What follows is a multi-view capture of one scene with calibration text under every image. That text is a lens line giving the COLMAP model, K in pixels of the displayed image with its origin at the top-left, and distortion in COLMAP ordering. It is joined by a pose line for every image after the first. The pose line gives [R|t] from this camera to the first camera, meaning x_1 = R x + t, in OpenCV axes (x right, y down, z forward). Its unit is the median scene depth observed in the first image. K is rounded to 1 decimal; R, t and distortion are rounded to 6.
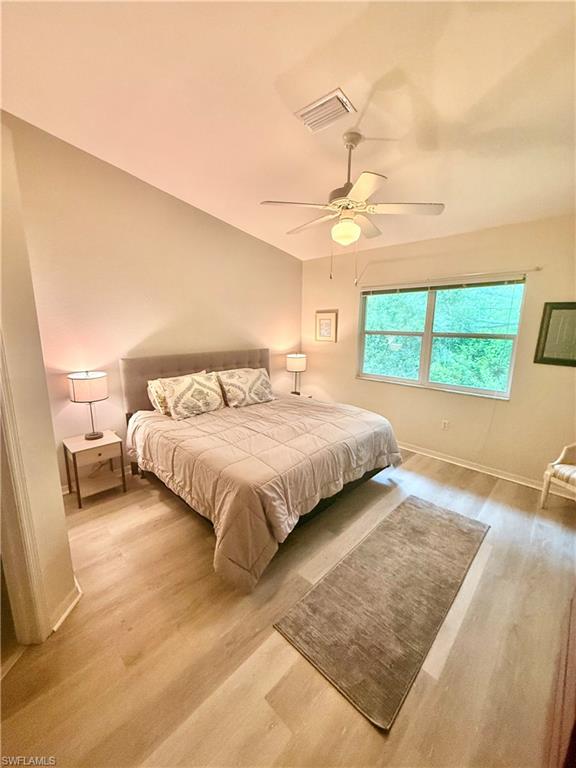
lens RADIAL K [[308.5, 0, 291.5], [0, 308.5, 382.2], [0, 0, 1]] dist [-0.009101, 0.000669]
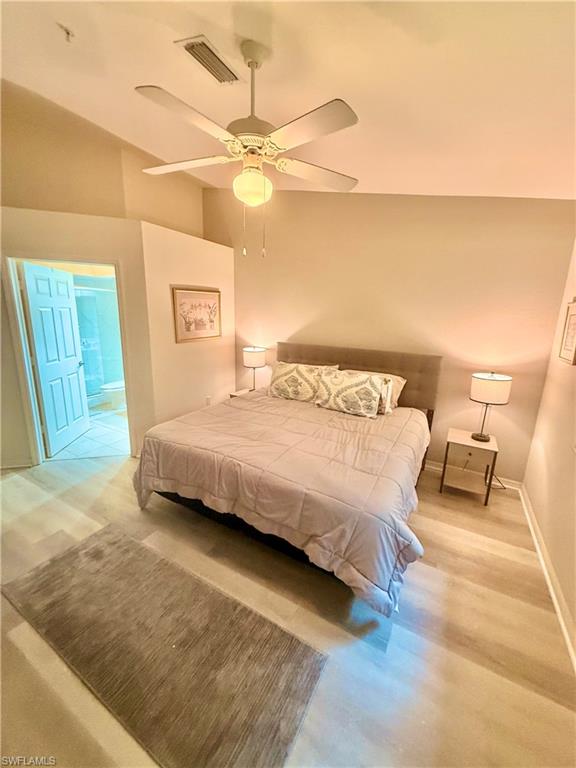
lens RADIAL K [[308.5, 0, 290.7], [0, 308.5, 382.5], [0, 0, 1]] dist [-0.009101, 0.000669]
pose [[0.239369, 0.210223, -0.947897, 0.661734], [-0.216300, 0.963290, 0.159015, -0.116461], [0.946529, 0.166967, 0.276054, 0.640122]]
